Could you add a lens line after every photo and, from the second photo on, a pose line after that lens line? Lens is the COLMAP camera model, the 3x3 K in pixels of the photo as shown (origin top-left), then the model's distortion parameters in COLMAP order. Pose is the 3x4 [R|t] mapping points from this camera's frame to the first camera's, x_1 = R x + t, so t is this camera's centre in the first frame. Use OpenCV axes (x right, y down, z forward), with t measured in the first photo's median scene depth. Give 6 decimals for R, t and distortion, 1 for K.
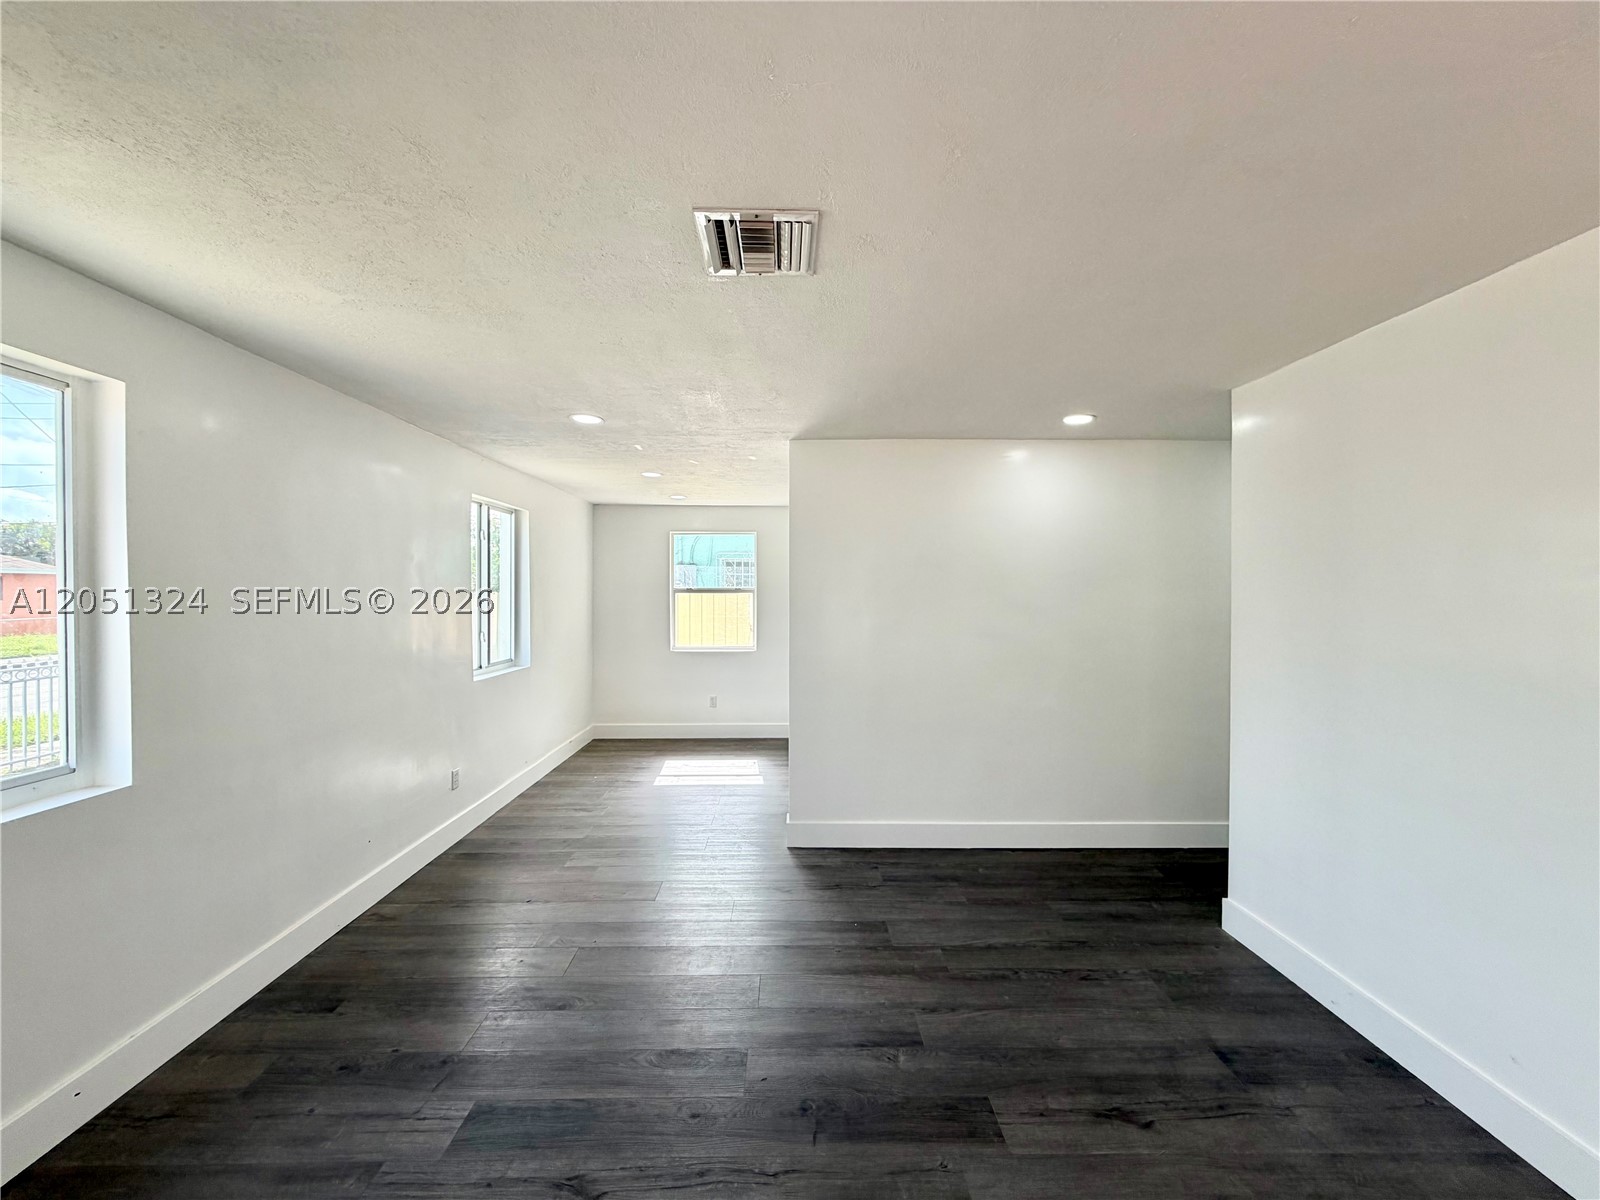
lens RADIAL K [[638.6, 0, 797.2], [0, 638.6, 600.8], [0, 0, 1]] dist [-0.000505, 0.000844]
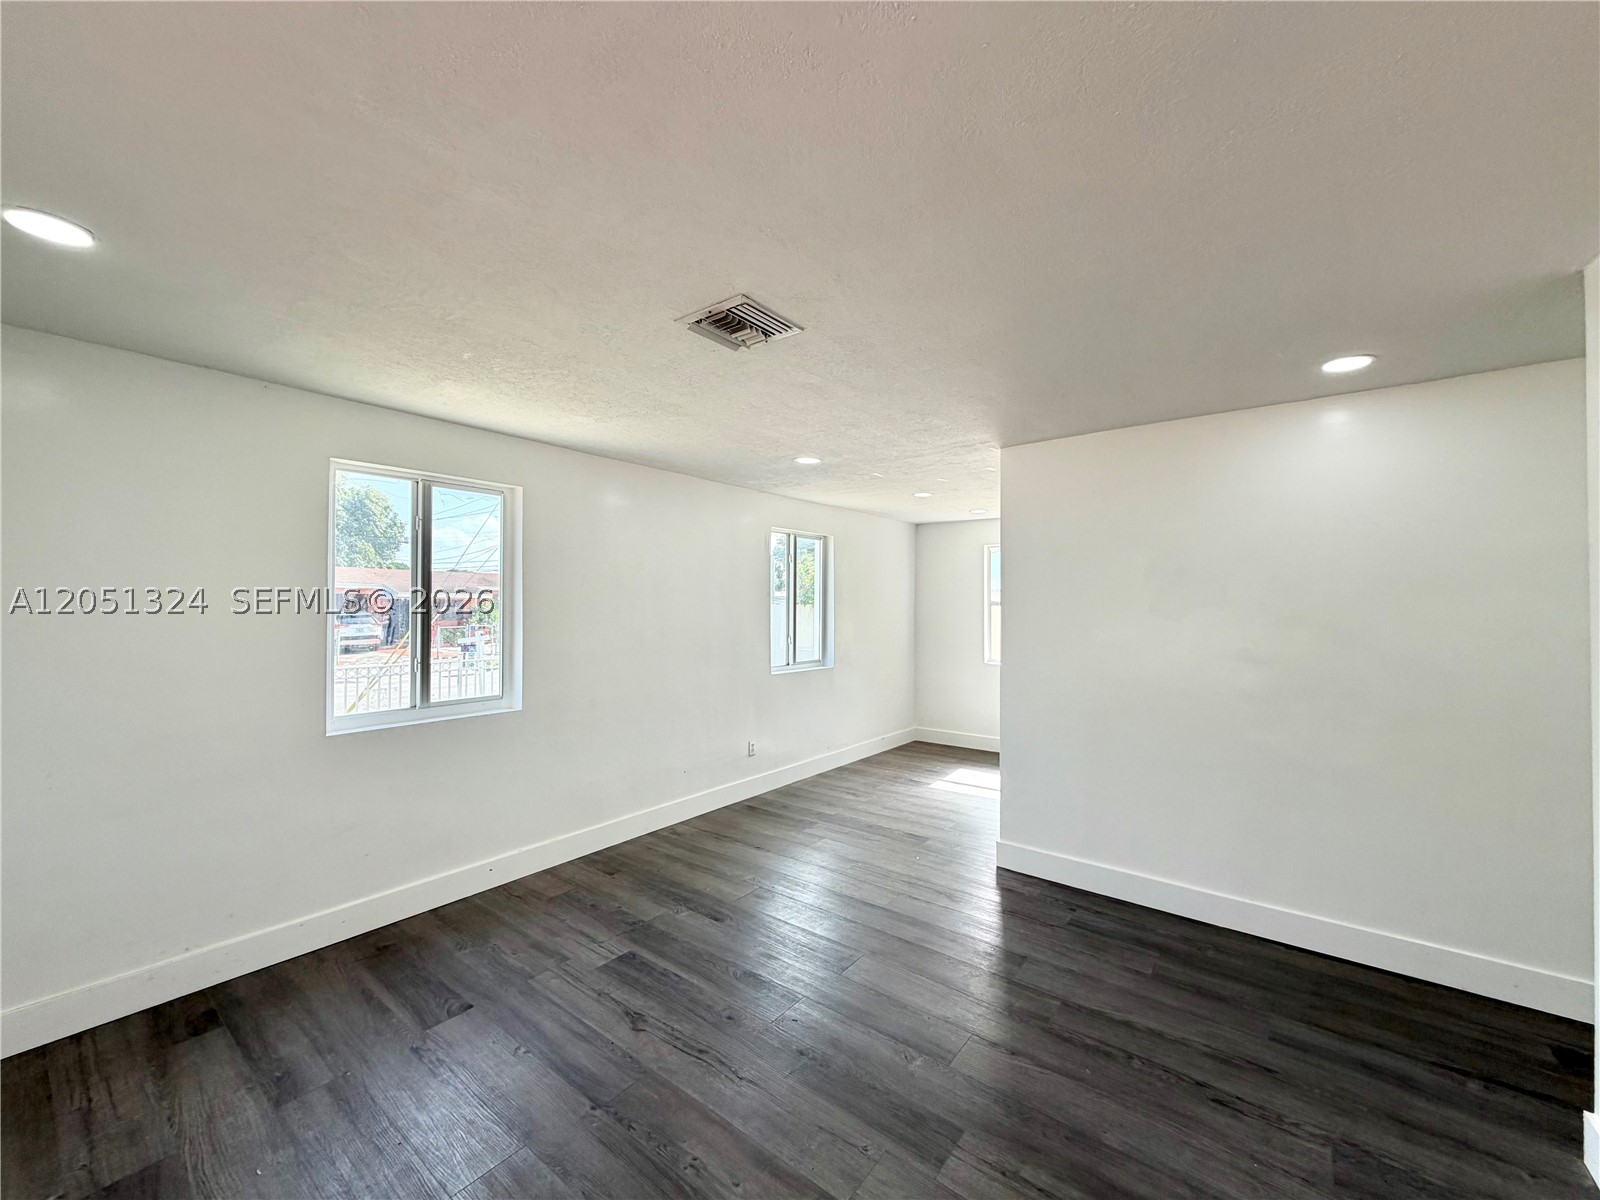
lens RADIAL K [[638.6, 0, 794.3], [0, 638.6, 597.9], [0, 0, 1]] dist [-0.000505, 0.000844]
pose [[0.776274, -0.007323, -0.630354, 0.436328], [-0.010896, 0.999627, -0.025031, 0.007841], [0.630302, 0.026299, 0.775904, 0.051911]]
